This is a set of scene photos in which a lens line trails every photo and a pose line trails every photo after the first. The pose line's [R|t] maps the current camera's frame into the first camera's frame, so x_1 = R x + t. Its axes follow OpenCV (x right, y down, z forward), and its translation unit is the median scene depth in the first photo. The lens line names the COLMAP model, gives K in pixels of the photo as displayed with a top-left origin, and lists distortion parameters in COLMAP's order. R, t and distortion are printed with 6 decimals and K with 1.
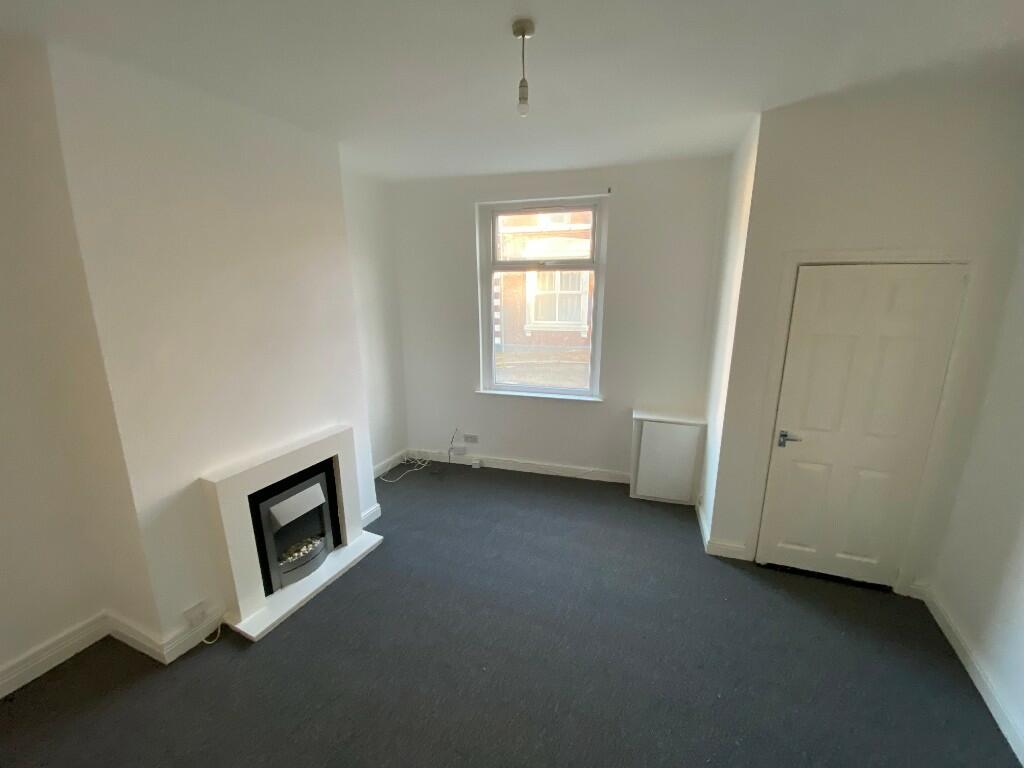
lens RADIAL K [[412.6, 0, 506.3], [0, 412.6, 383.6], [0, 0, 1]] dist [0.001400, -0.009807]
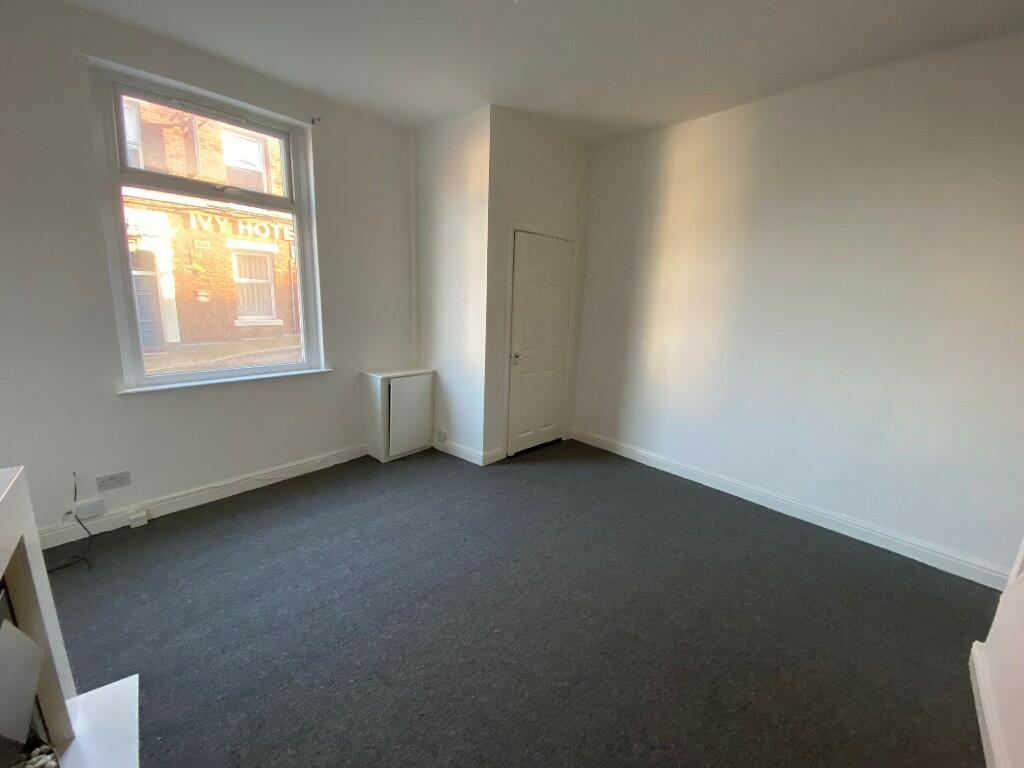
lens RADIAL K [[412.6, 0, 520.1], [0, 412.6, 383.6], [0, 0, 1]] dist [0.001400, -0.009807]
pose [[0.378618, -0.160974, 0.911447, -0.507444], [0.180906, 0.978636, 0.097692, 0.070736], [-0.907701, 0.127898, 0.399650, 0.365392]]
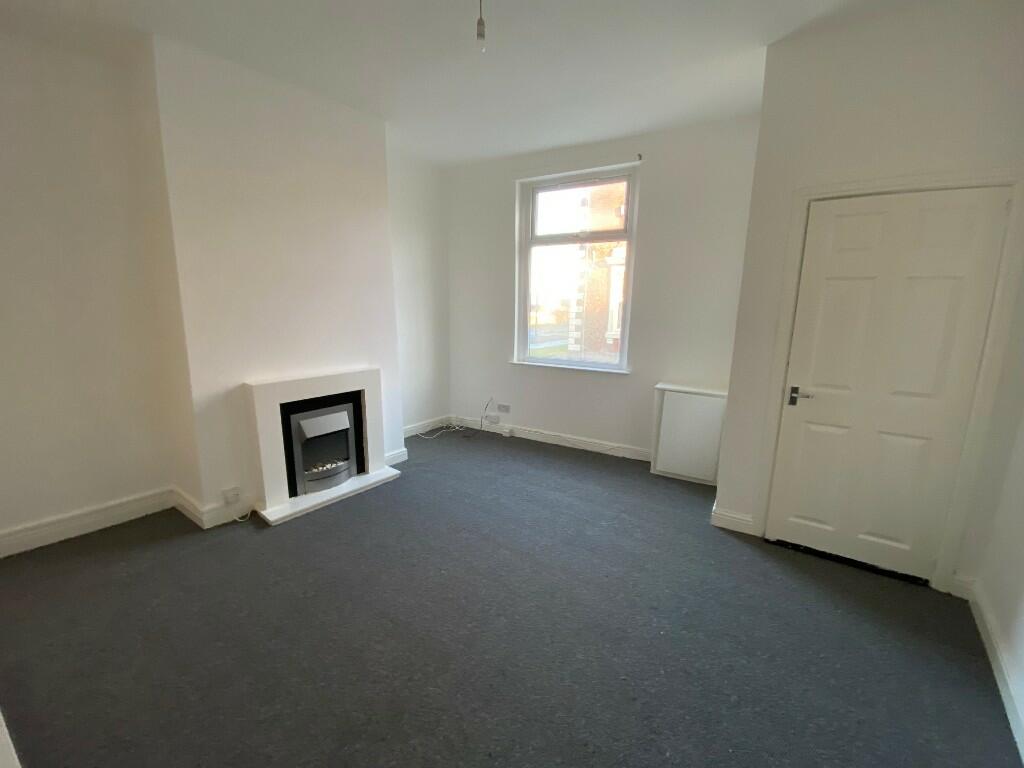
lens RADIAL K [[412.6, 0, 506.7], [0, 412.6, 384.1], [0, 0, 1]] dist [0.001400, -0.009807]
pose [[0.971645, 0.064291, -0.227536, 0.217099], [-0.074259, 0.996606, -0.035513, 0.154868], [0.224480, 0.051403, 0.973122, -0.022239]]
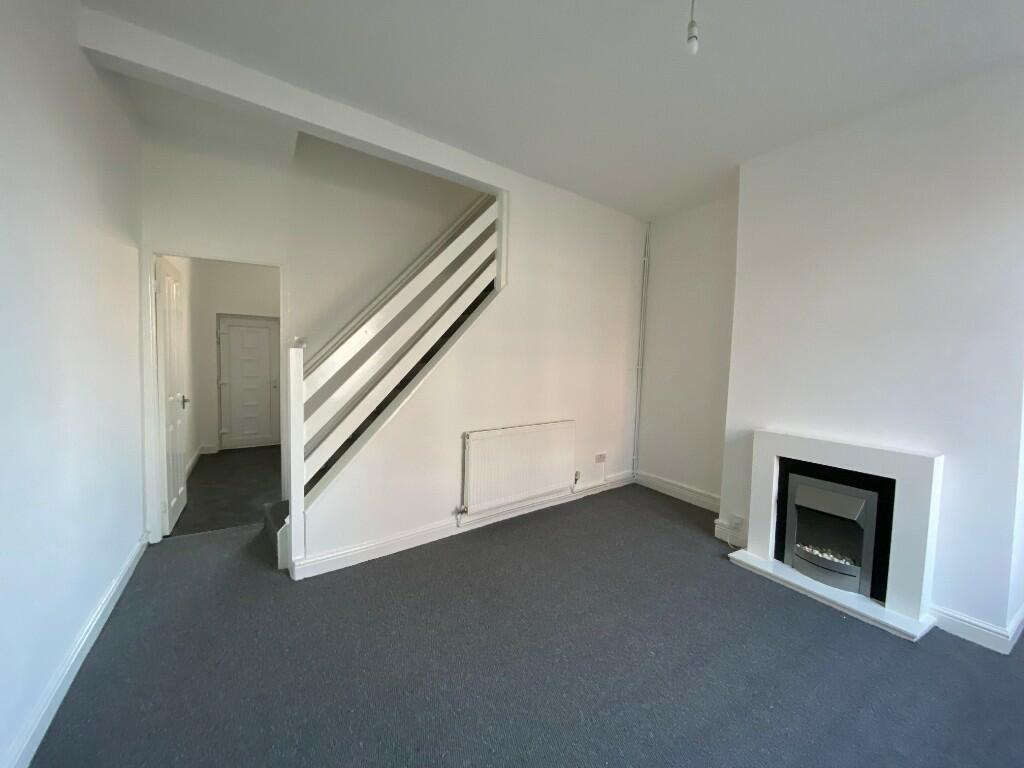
lens RADIAL K [[412.6, 0, 505.9], [0, 412.6, 385.7], [0, 0, 1]] dist [0.001400, -0.009807]
pose [[-0.586088, 0.051012, -0.808640, 0.575913], [-0.194749, 0.959890, 0.201704, -0.006671], [0.786495, 0.275698, -0.552645, 0.737764]]
